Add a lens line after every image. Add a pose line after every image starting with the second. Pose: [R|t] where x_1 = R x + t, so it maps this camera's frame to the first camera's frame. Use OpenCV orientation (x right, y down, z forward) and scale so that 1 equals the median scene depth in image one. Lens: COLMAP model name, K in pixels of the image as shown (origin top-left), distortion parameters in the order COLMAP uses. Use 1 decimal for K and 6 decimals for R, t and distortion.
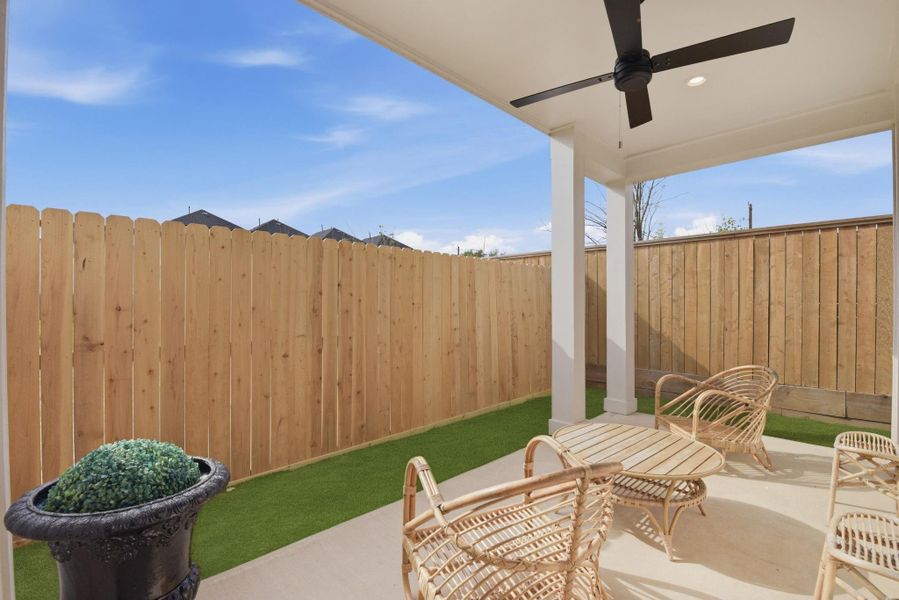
lens RADIAL K [[393.8, 0, 451.7], [0, 393.8, 300.3], [0, 0, 1]] dist [-0.011718, -0.003083]
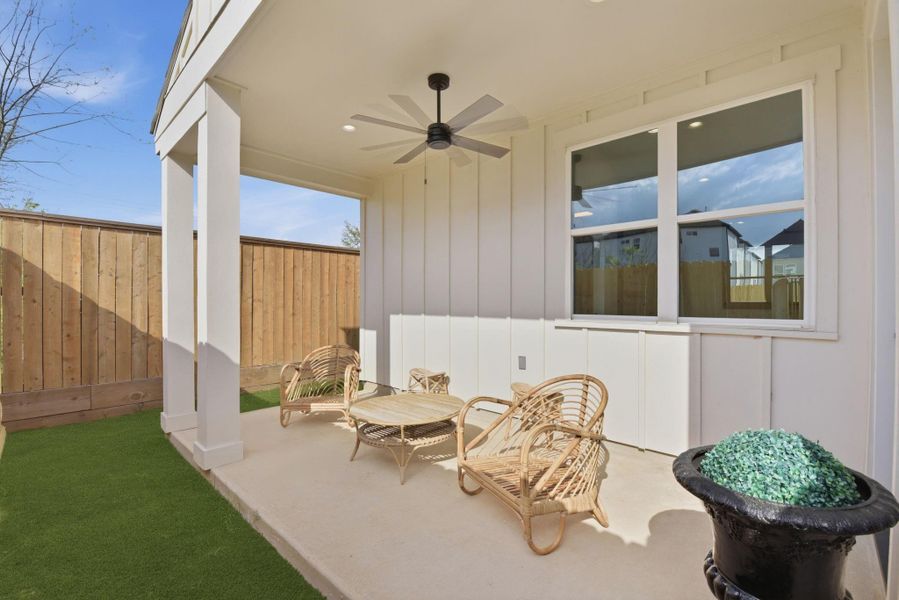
lens RADIAL K [[393.8, 0, 451.8], [0, 393.8, 303.8], [0, 0, 1]] dist [-0.011718, -0.003083]
pose [[-0.033814, -0.006212, 0.999409, -0.434468], [-0.011081, 0.999922, 0.005840, 0.004444], [-0.999367, -0.010877, -0.033881, 0.442959]]
